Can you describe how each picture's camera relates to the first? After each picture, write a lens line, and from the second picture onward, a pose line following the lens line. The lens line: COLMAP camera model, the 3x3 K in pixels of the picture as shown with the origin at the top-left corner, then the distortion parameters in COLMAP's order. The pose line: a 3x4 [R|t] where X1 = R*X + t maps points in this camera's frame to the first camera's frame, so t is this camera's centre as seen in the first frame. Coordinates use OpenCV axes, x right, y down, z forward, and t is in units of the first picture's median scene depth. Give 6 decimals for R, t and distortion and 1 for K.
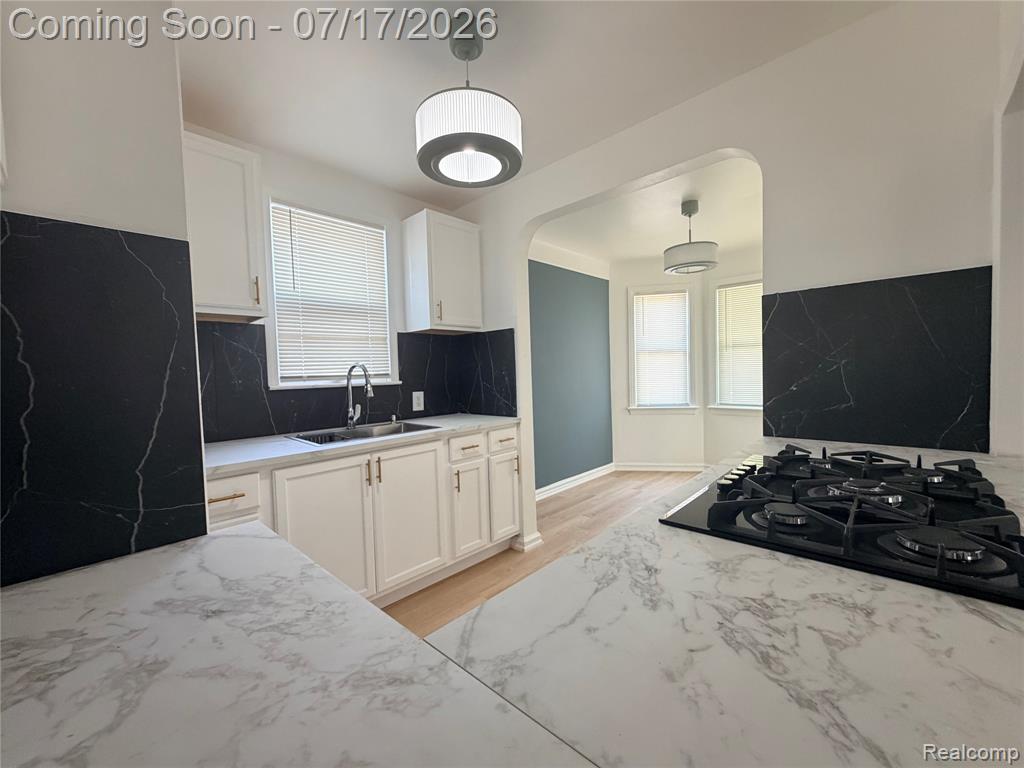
lens RADIAL K [[413.4, 0, 512.0], [0, 413.4, 384.0], [0, 0, 1]] dist [0.002523, -0.000043]
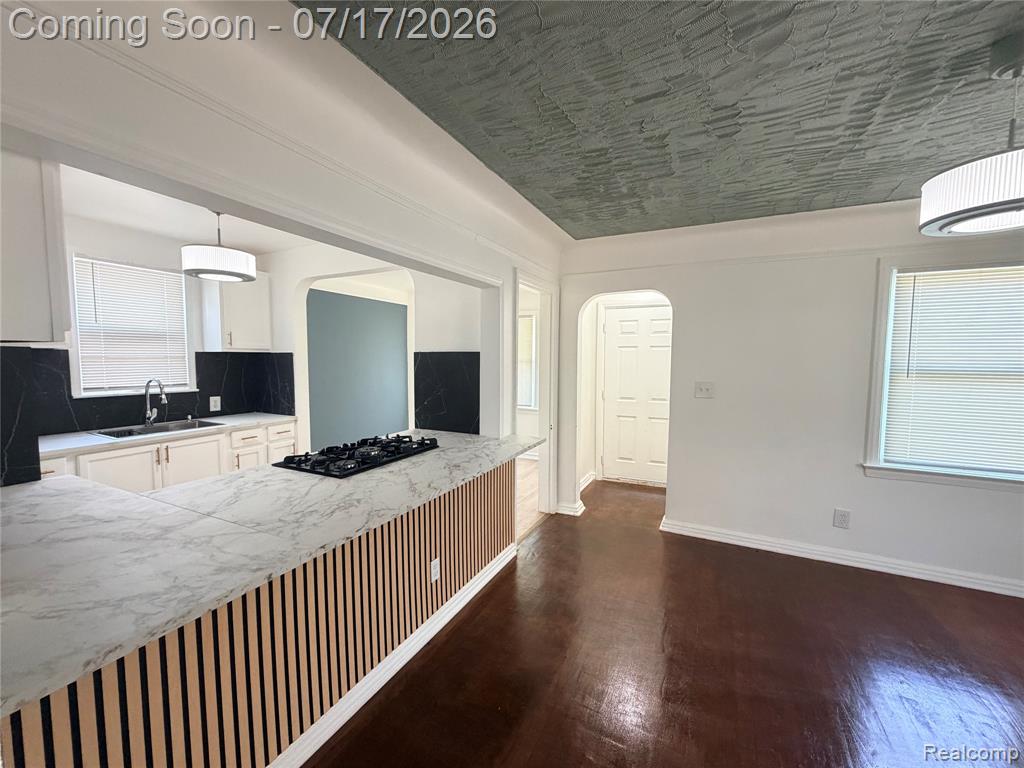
lens RADIAL K [[413.4, 0, 512.0], [0, 413.4, 384.0], [0, 0, 1]] dist [0.002523, -0.000043]
pose [[0.956917, 0.017934, 0.289806, 0.354308], [-0.025580, 0.999417, 0.022616, -0.090273], [-0.289232, -0.029054, 0.956818, -0.638933]]
